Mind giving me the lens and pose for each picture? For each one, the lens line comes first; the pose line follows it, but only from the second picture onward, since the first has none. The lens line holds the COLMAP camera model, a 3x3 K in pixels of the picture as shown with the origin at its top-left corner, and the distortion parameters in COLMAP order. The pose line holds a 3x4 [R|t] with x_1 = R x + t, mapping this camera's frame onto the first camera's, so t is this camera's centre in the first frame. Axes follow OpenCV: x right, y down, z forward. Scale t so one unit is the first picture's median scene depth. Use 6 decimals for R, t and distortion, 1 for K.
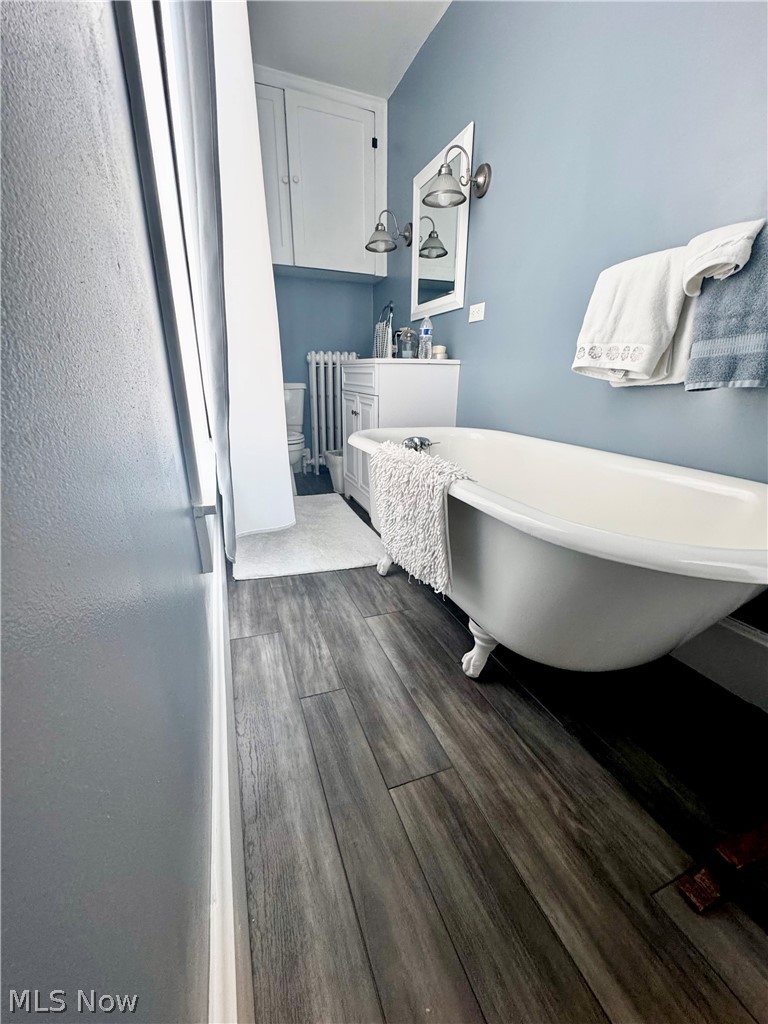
lens RADIAL K [[409.4, 0, 383.6], [0, 409.4, 513.8], [0, 0, 1]] dist [-0.003280, -0.000072]
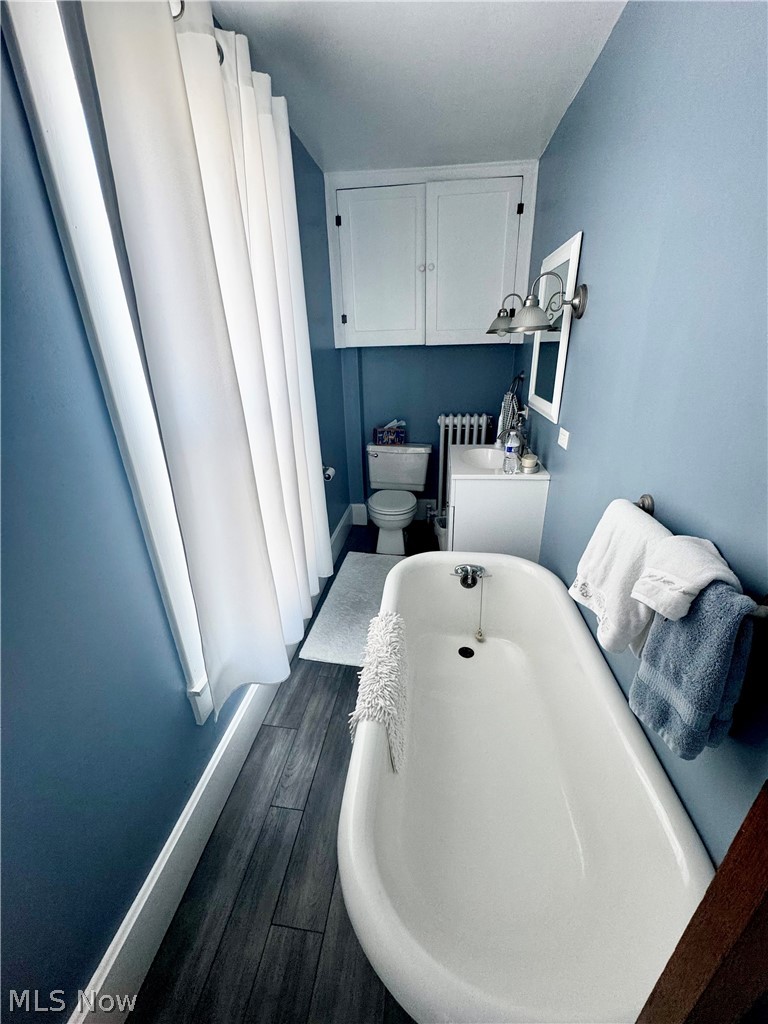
lens RADIAL K [[409.4, 0, 383.7], [0, 409.4, 510.6], [0, 0, 1]] dist [-0.003280, -0.000072]
pose [[0.877056, 0.154573, -0.454841, 0.292282], [-0.121624, 0.987420, 0.101042, -0.347522], [0.464738, -0.033300, 0.884822, 0.001091]]
